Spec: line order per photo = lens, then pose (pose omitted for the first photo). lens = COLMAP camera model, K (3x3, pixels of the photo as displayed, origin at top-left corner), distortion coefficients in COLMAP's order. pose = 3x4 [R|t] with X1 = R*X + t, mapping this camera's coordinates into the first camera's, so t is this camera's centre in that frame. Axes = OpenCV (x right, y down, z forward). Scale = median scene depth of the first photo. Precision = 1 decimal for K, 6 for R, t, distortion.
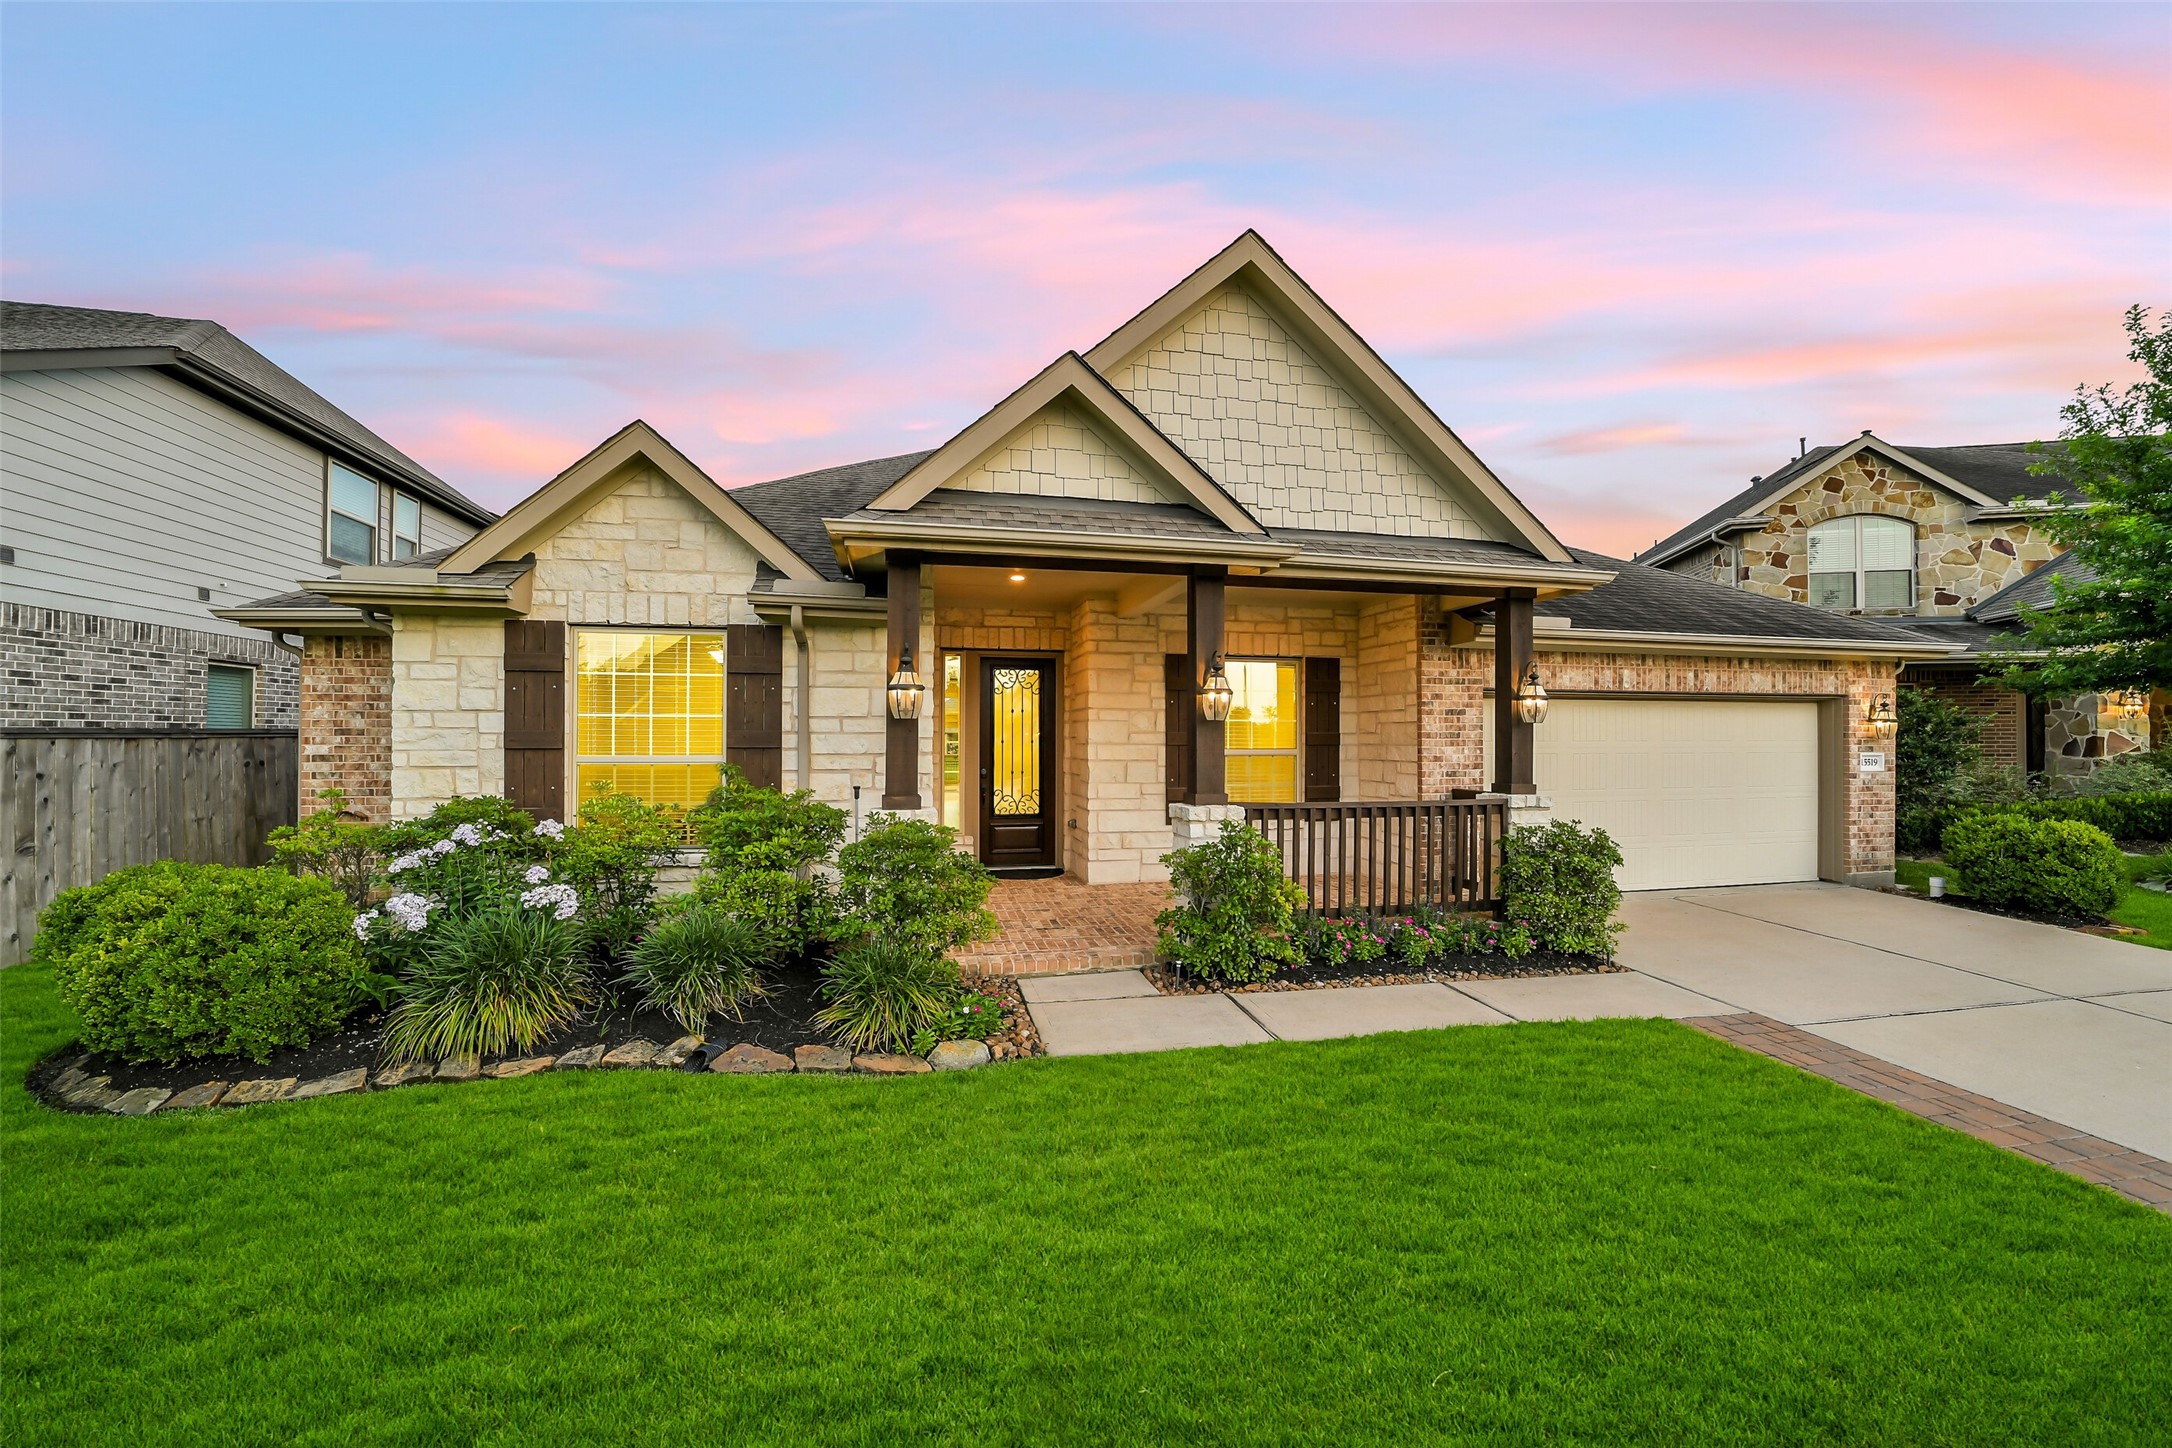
lens RADIAL K [[843.9, 0, 1091.4], [0, 843.9, 729.5], [0, 0, 1]] dist [-0.023885, 0.000290]
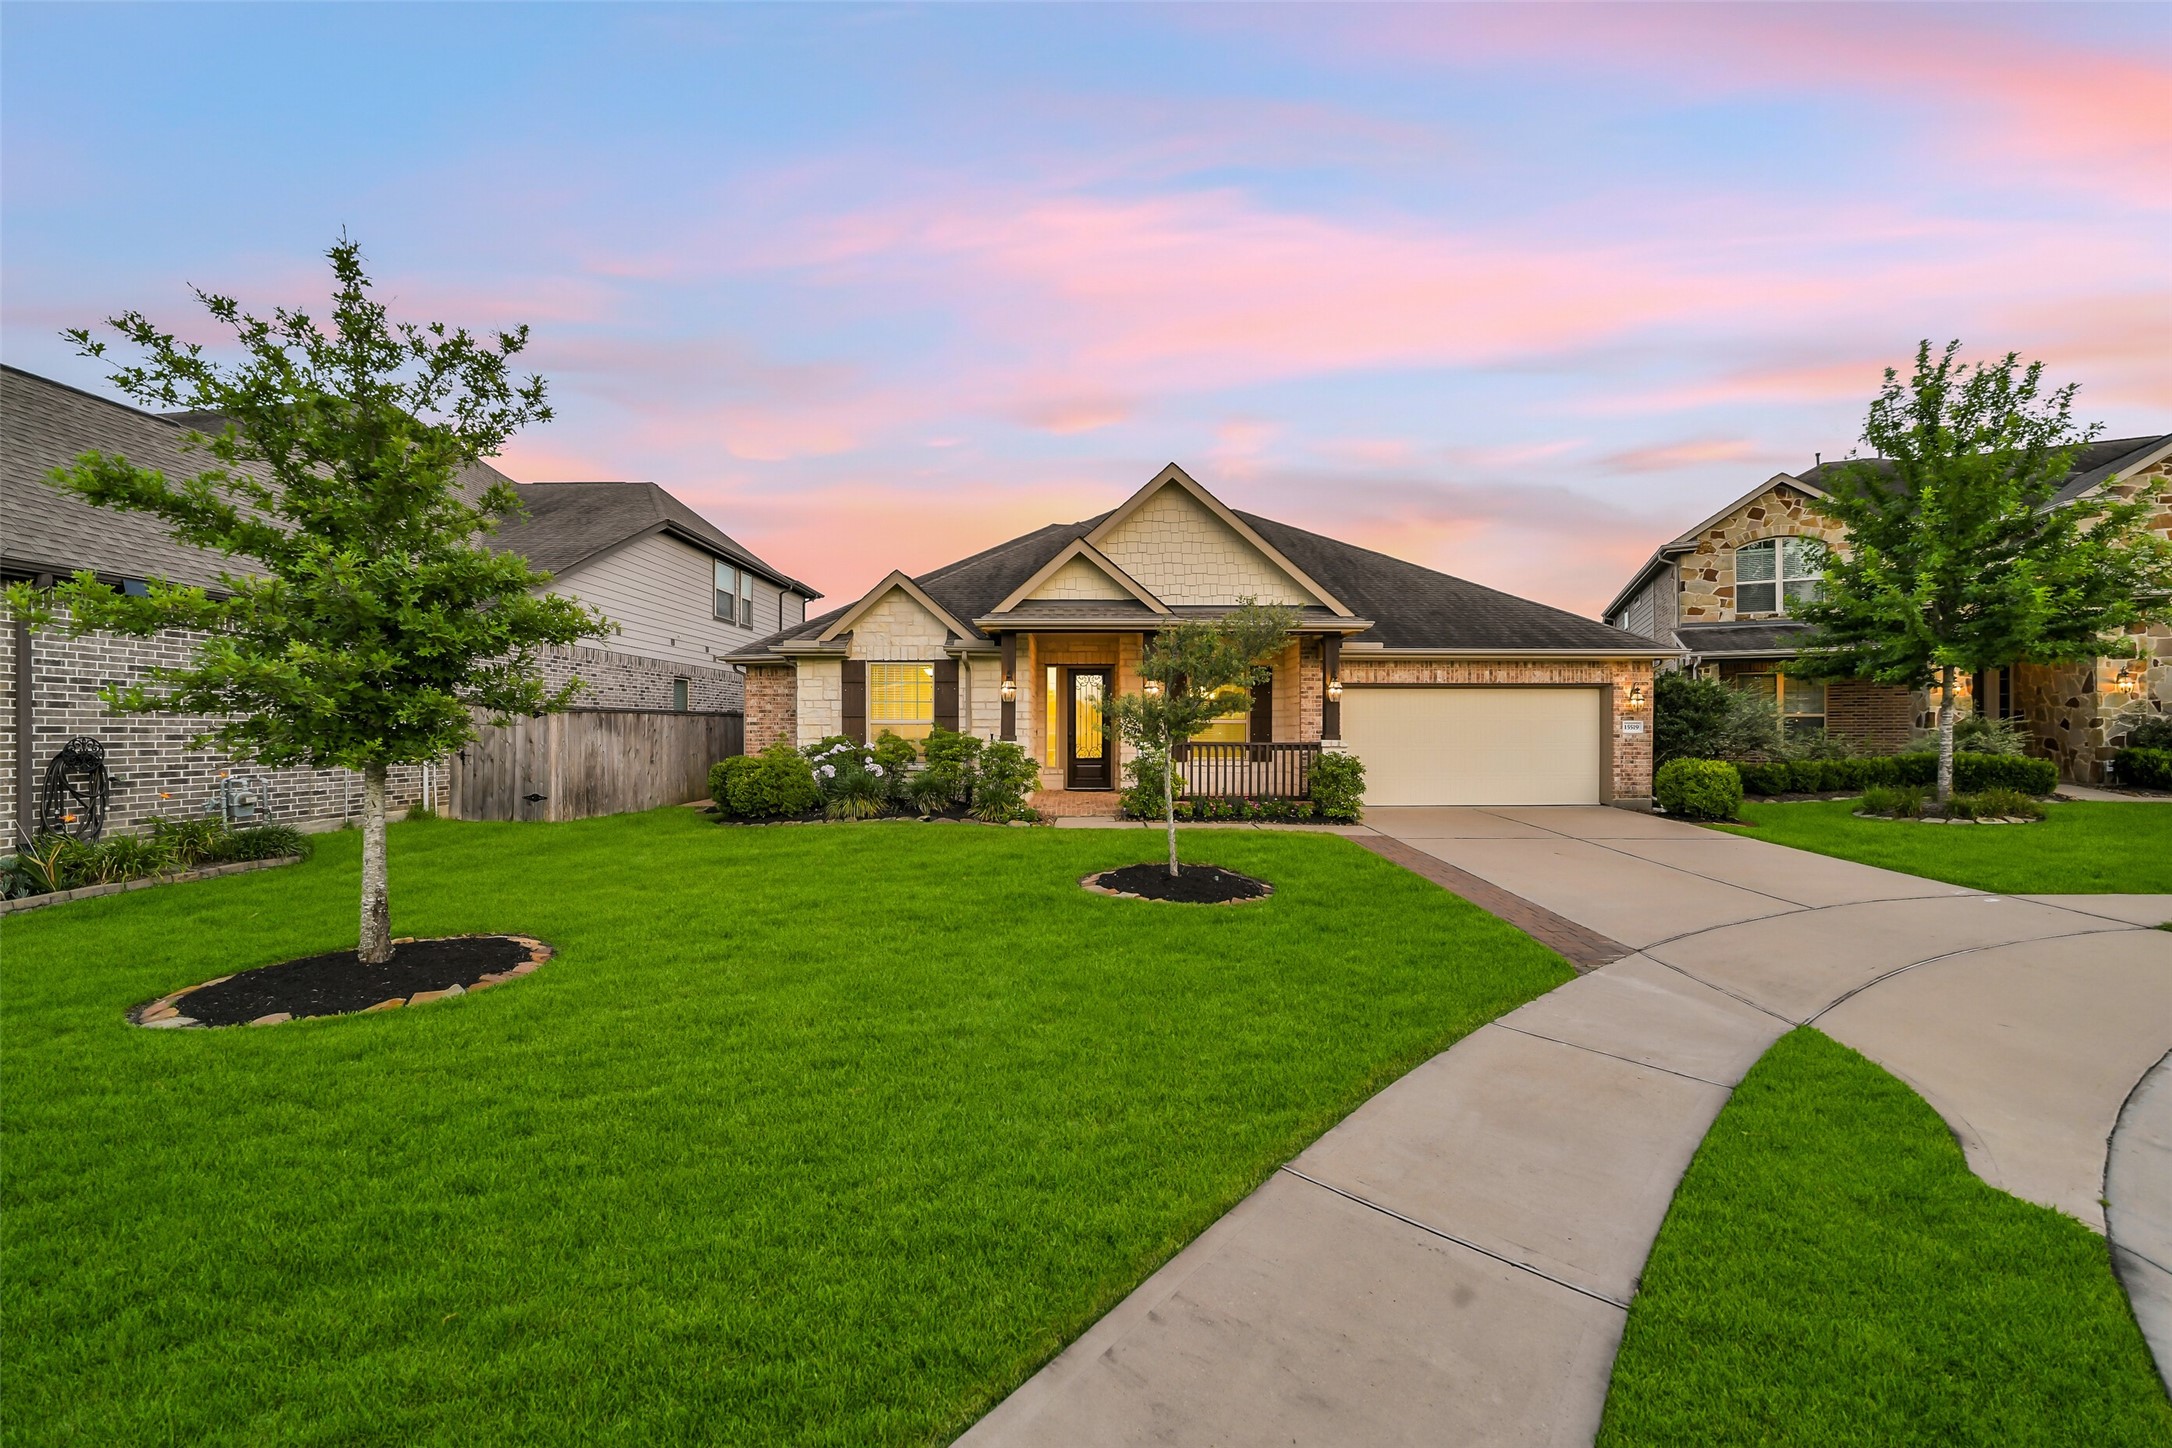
lens RADIAL K [[843.9, 0, 1091.4], [0, 843.9, 729.5], [0, 0, 1]] dist [-0.023885, 0.000290]
pose [[0.977618, -0.002241, -0.210374, 0.329019], [0.003982, 0.999961, 0.007853, 0.031383], [0.210349, -0.008515, 0.977589, -0.817583]]
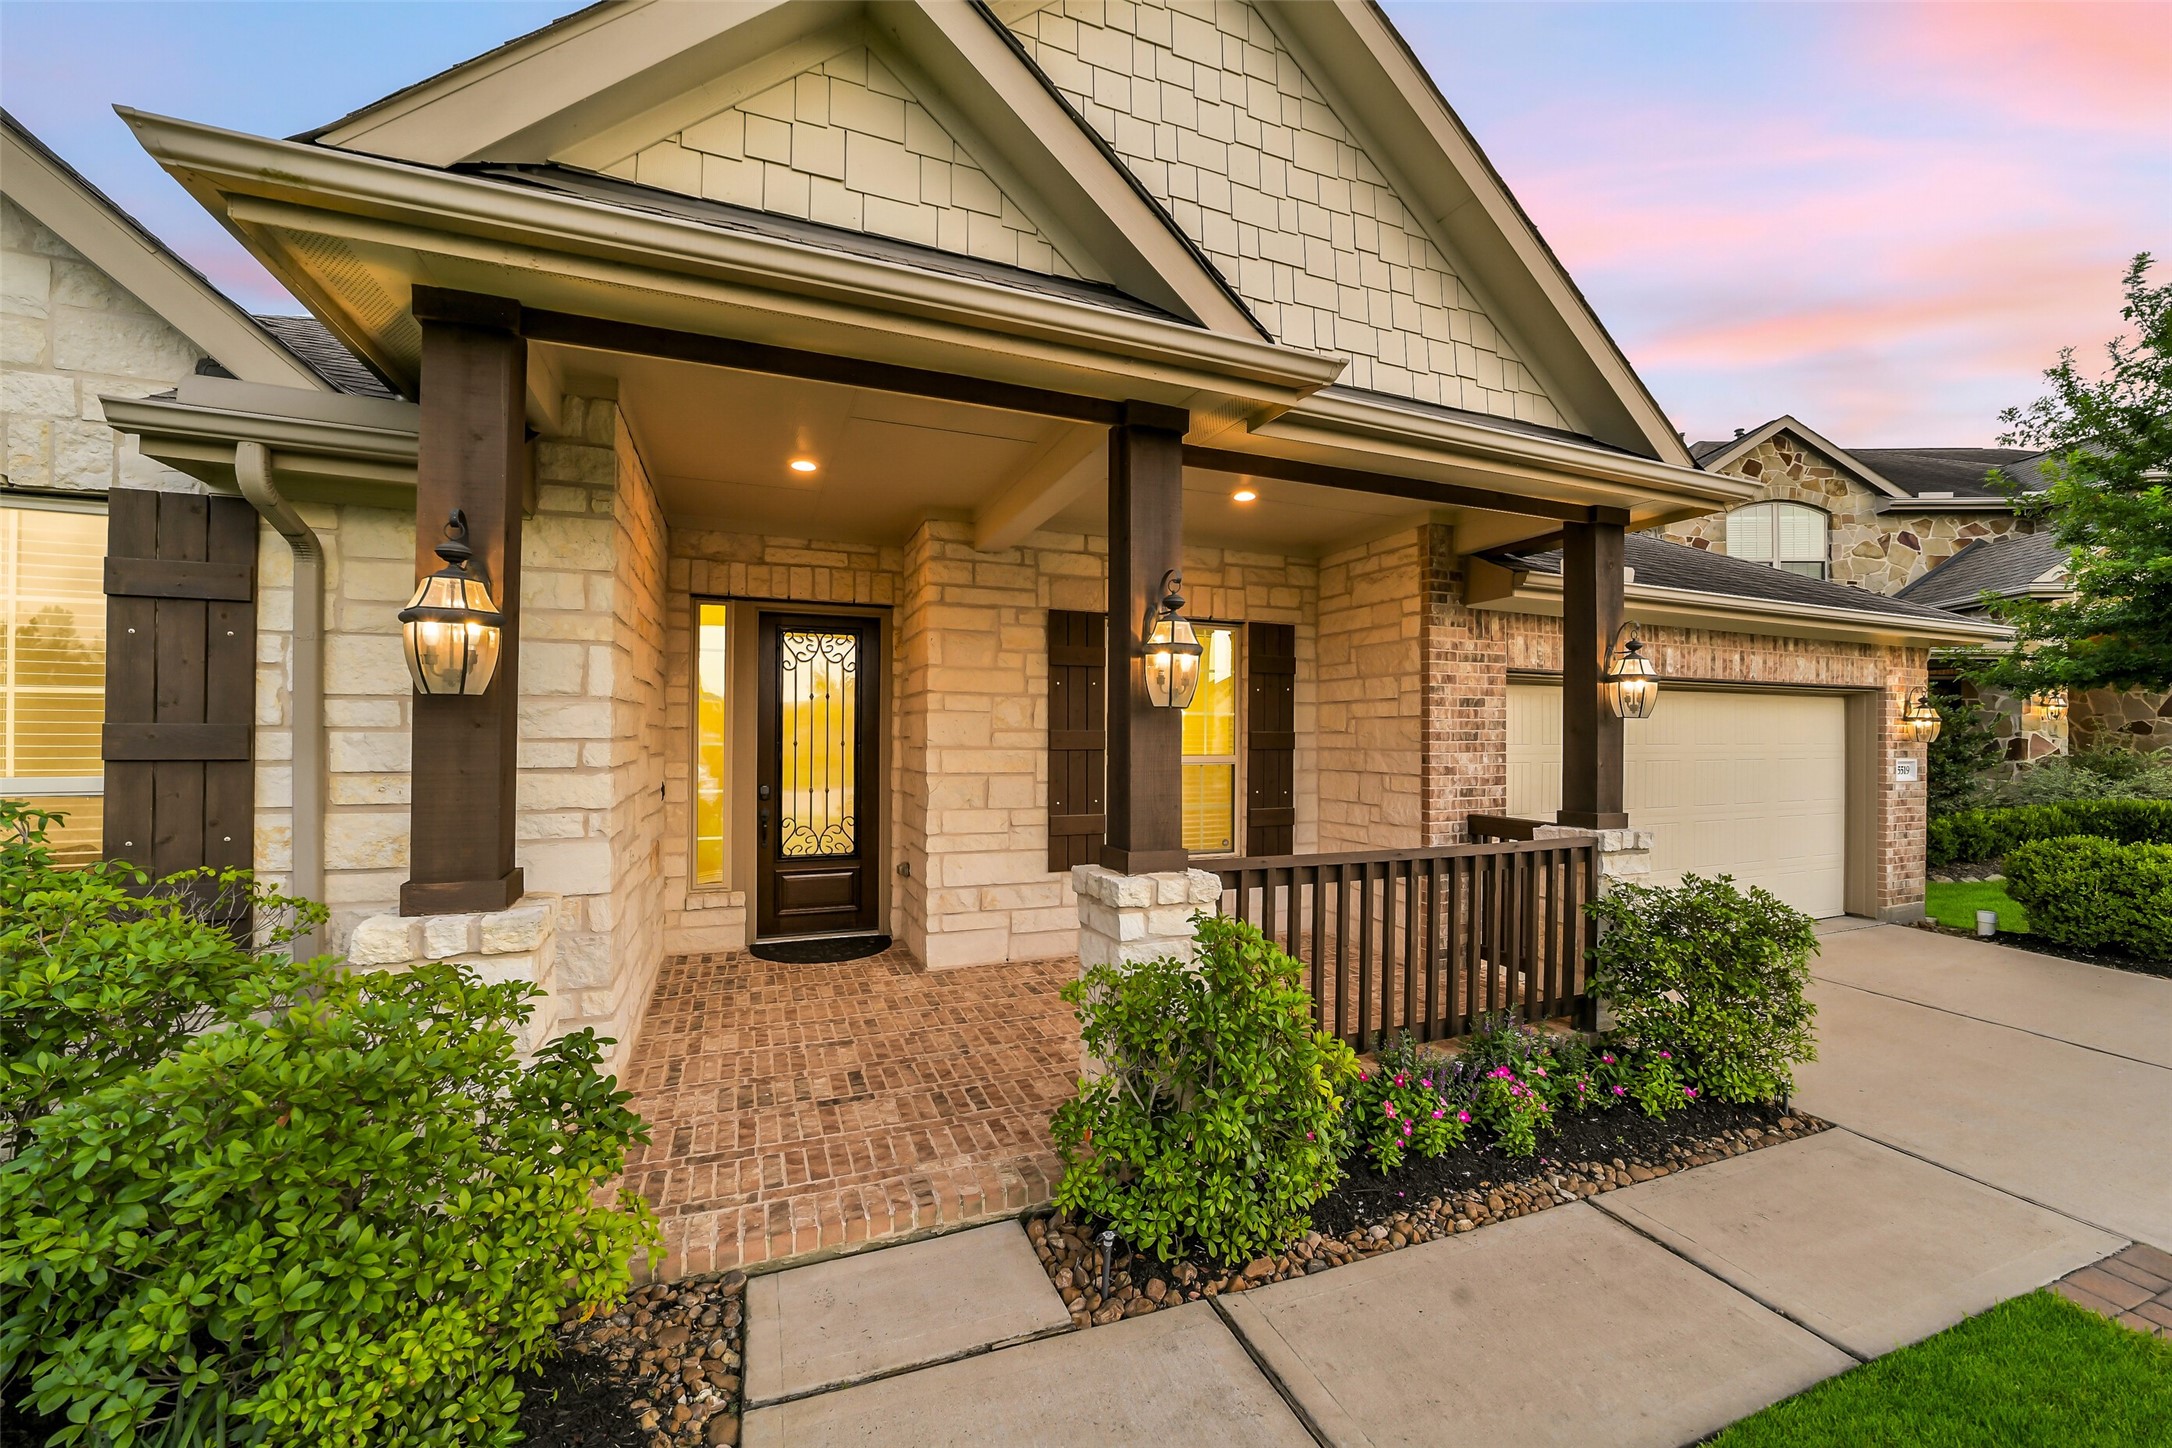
lens RADIAL K [[843.9, 0, 1091.4], [0, 843.9, 729.5], [0, 0, 1]] dist [-0.023885, 0.000290]
pose [[0.985617, 0.004046, 0.168943, 0.011299], [-0.004459, 0.999988, 0.002064, 0.001291], [-0.168933, -0.002787, 0.985624, 0.373986]]
